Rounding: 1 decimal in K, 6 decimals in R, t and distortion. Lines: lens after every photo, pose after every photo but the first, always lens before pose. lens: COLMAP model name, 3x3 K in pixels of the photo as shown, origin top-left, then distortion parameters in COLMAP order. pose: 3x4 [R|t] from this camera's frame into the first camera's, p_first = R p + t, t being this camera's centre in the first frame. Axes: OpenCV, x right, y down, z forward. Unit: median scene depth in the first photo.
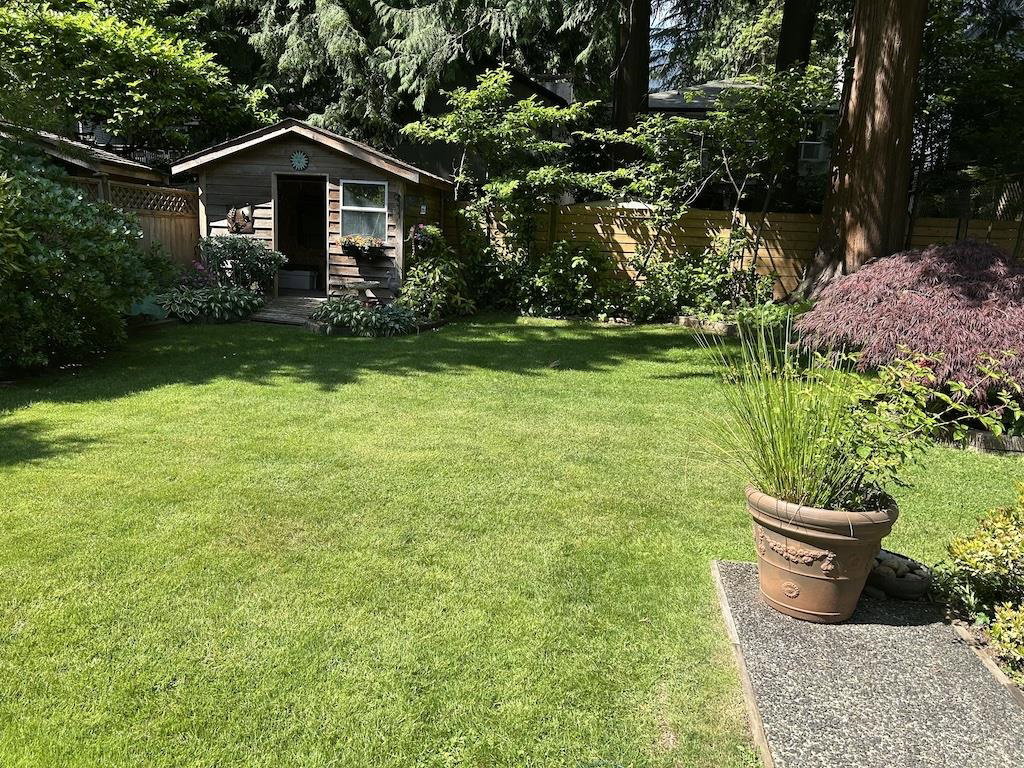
lens RADIAL K [[759.9, 0, 500.9], [0, 759.9, 387.7], [0, 0, 1]] dist [0.028440, -0.038983]
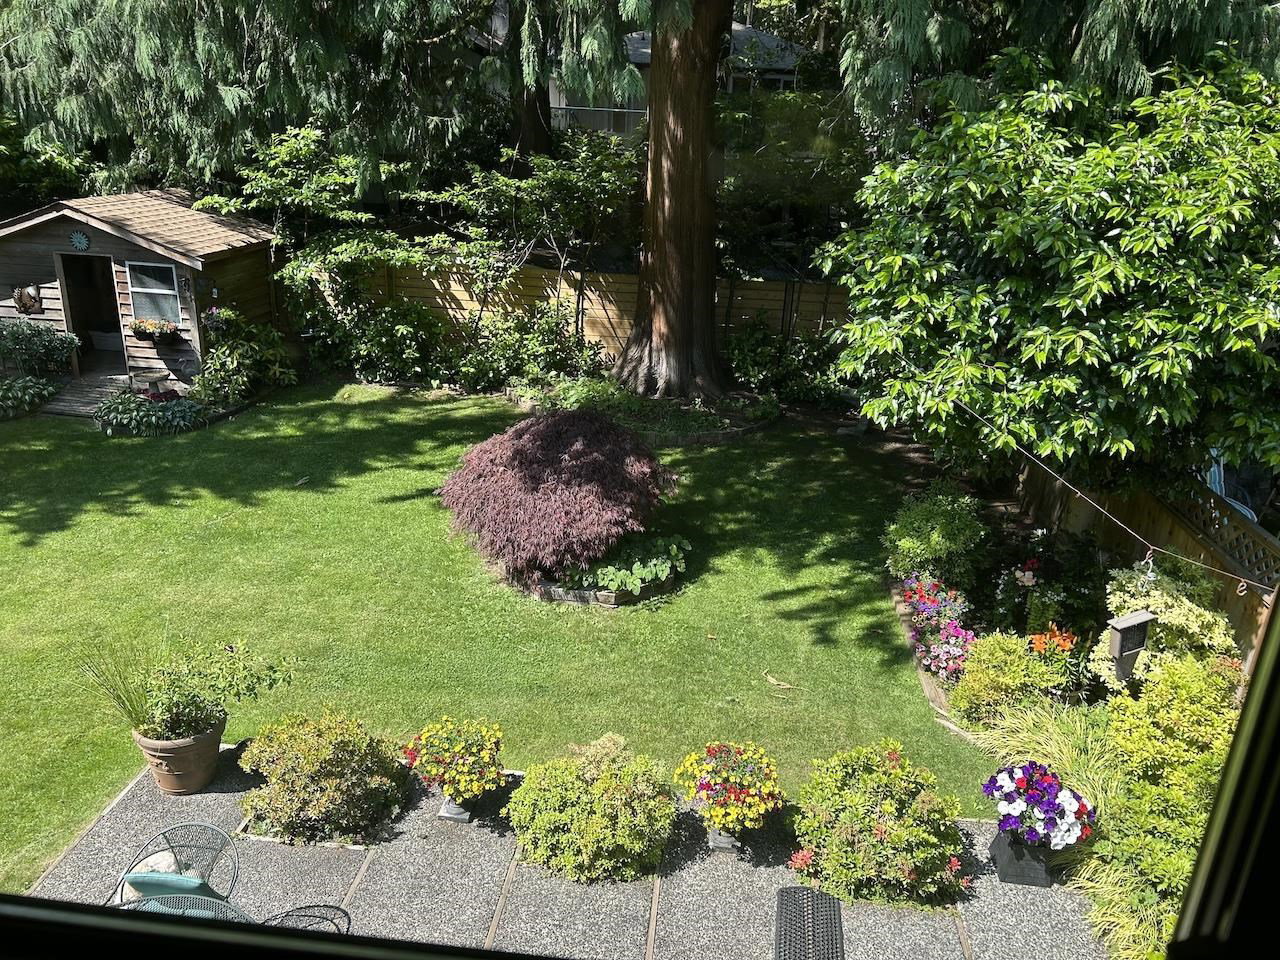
lens RADIAL K [[992.1, 0, 640.0], [0, 992.1, 480.0], [0, 0, 1]] dist [0.002854, 0.004350]
pose [[0.999050, -0.011987, 0.041903, 0.380142], [0.004435, 0.984405, 0.175861, -0.215824], [-0.043357, -0.175508, 0.983523, -0.311023]]
